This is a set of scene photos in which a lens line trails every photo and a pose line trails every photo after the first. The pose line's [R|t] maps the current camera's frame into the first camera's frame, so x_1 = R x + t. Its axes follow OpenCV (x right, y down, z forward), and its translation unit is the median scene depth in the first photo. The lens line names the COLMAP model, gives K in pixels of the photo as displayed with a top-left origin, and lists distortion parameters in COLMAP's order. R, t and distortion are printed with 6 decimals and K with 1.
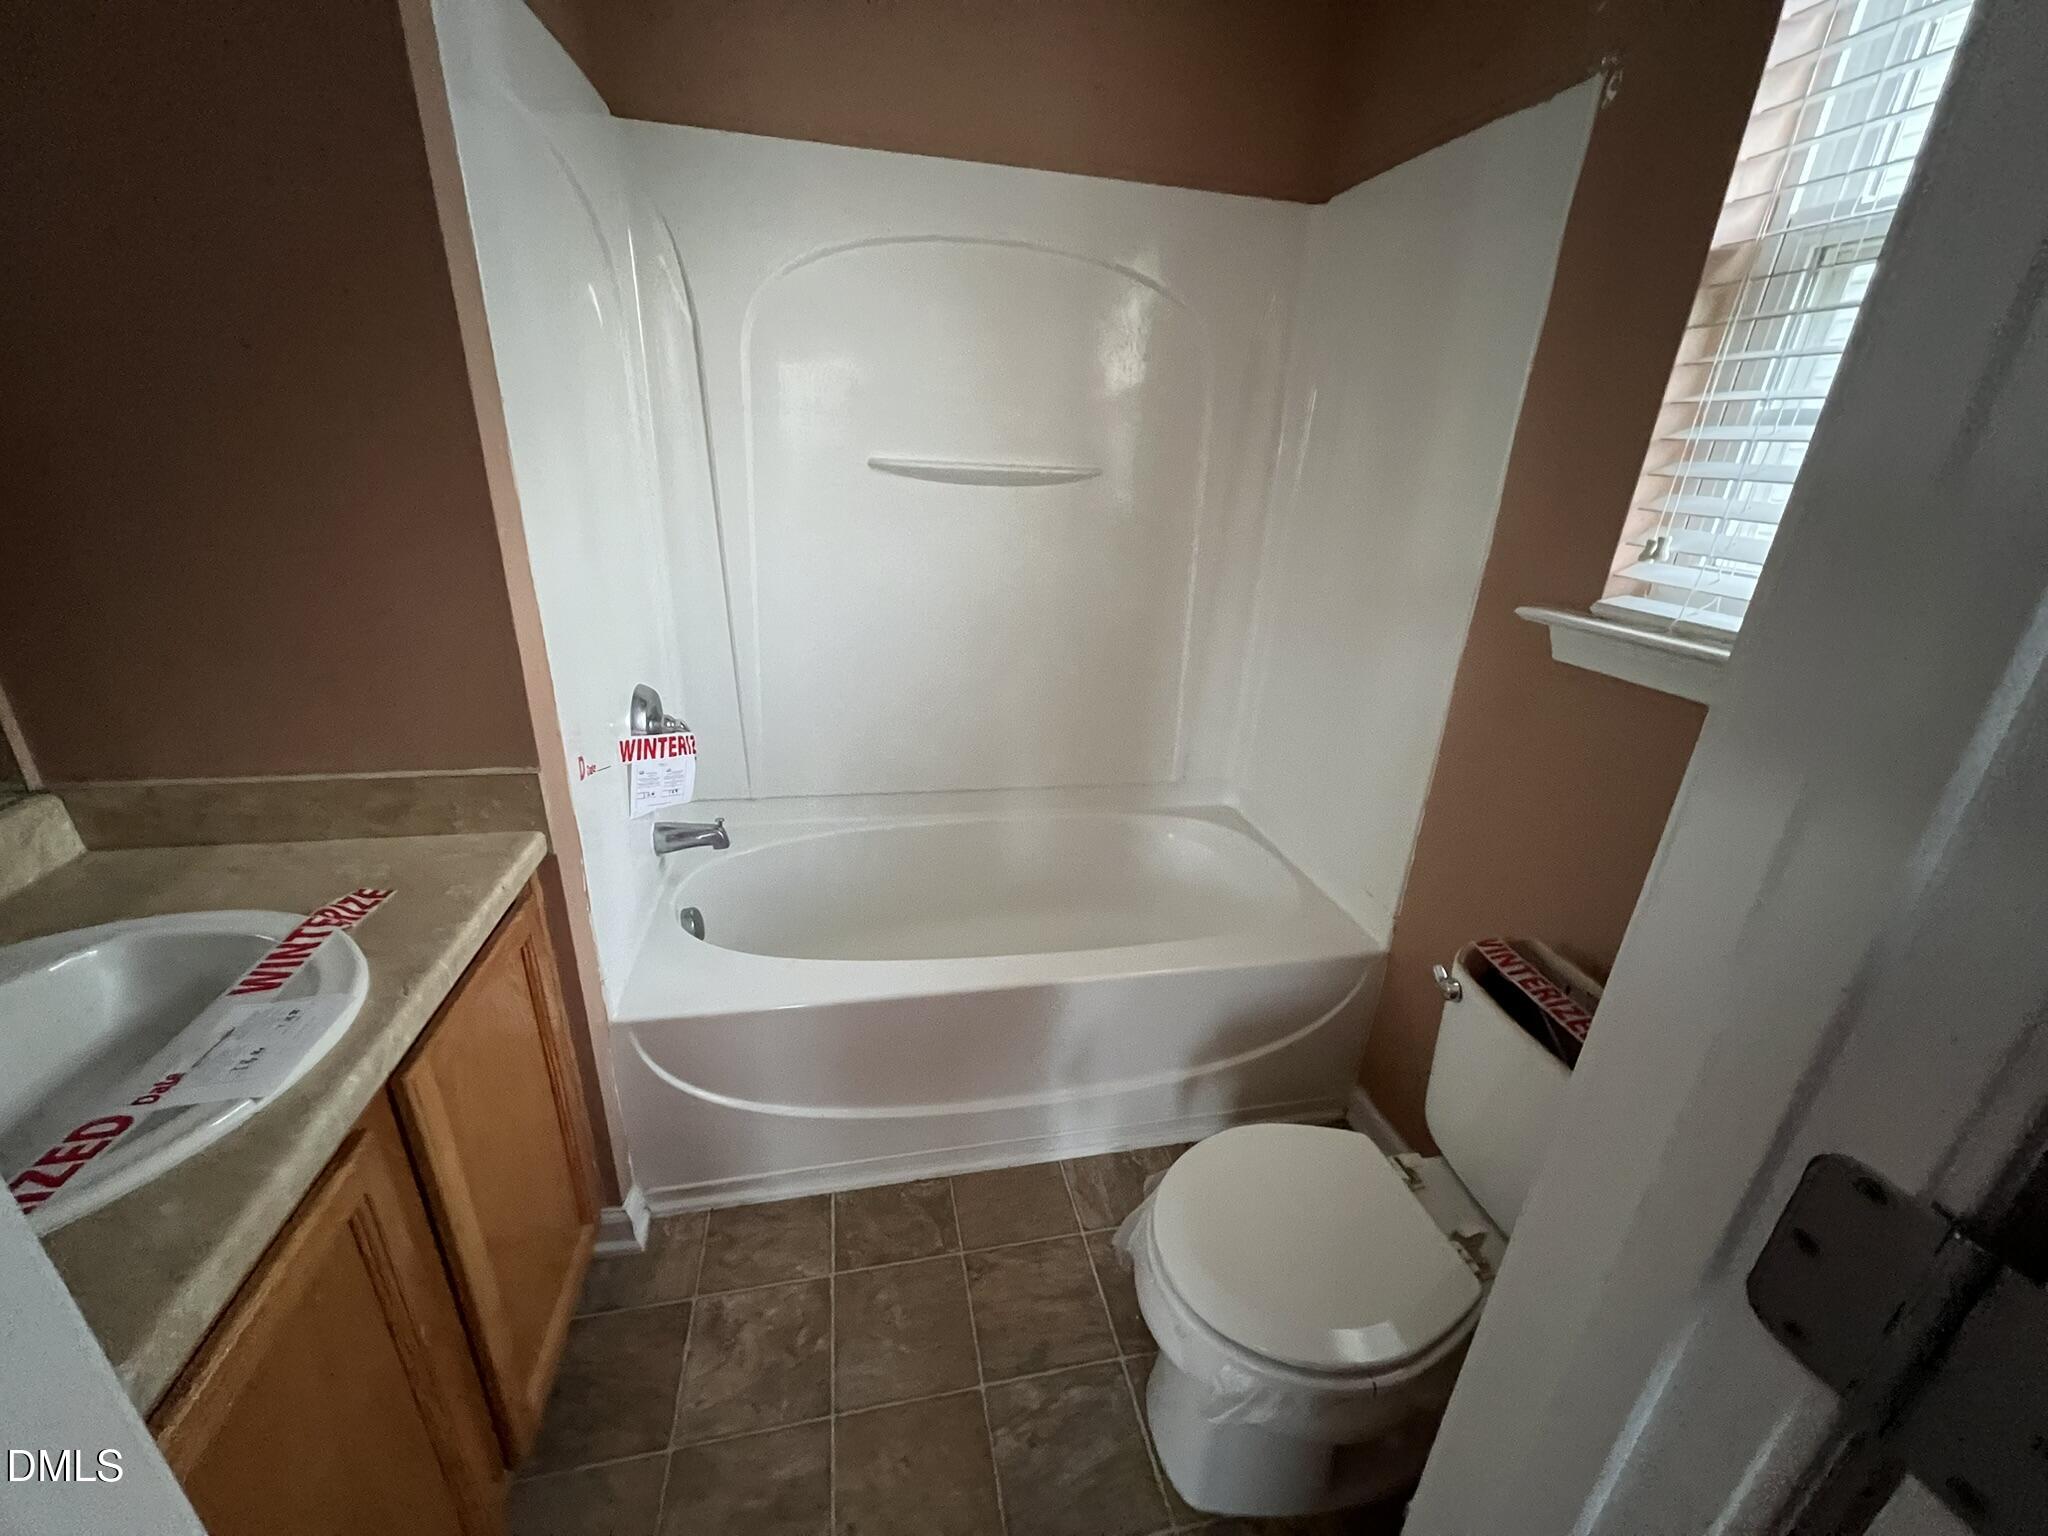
lens RADIAL K [[815.3, 0, 1019.1], [0, 815.3, 771.6], [0, 0, 1]] dist [0.000086, -0.000018]
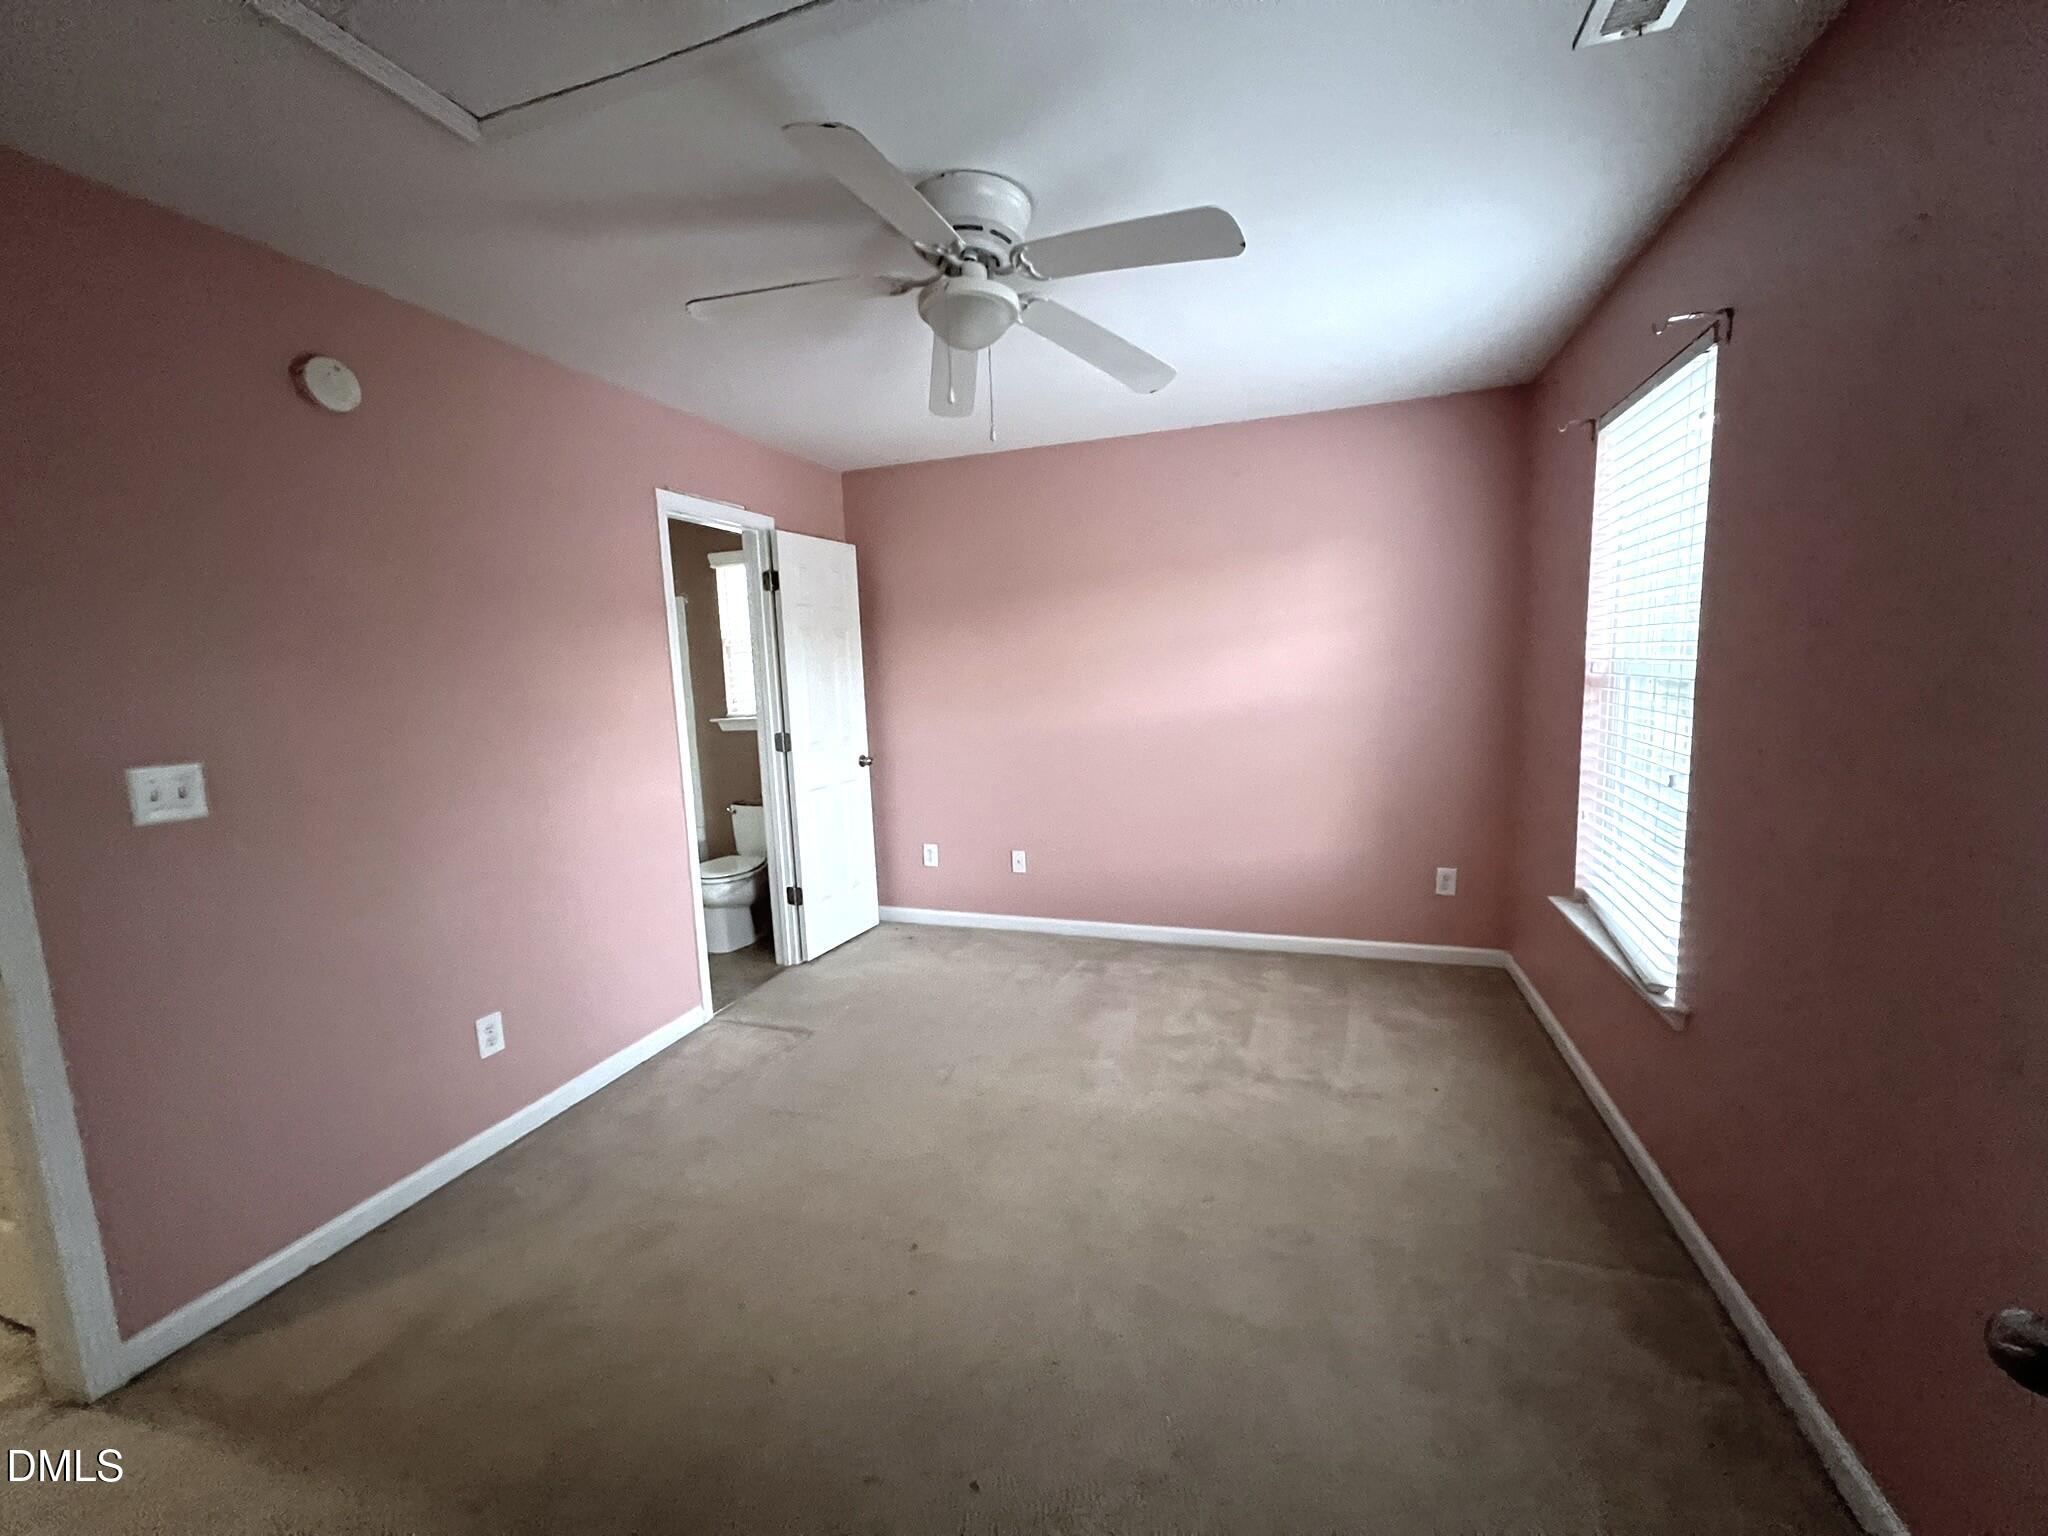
lens RADIAL K [[831.0, 0, 1023.4], [0, 831.0, 769.6], [0, 0, 1]] dist [-0.000283, -0.000003]
pose [[0.506779, -0.175019, 0.844123, -2.062287], [0.372158, 0.927649, -0.031092, 0.716745], [-0.777608, 0.329904, 0.535247, -2.249607]]
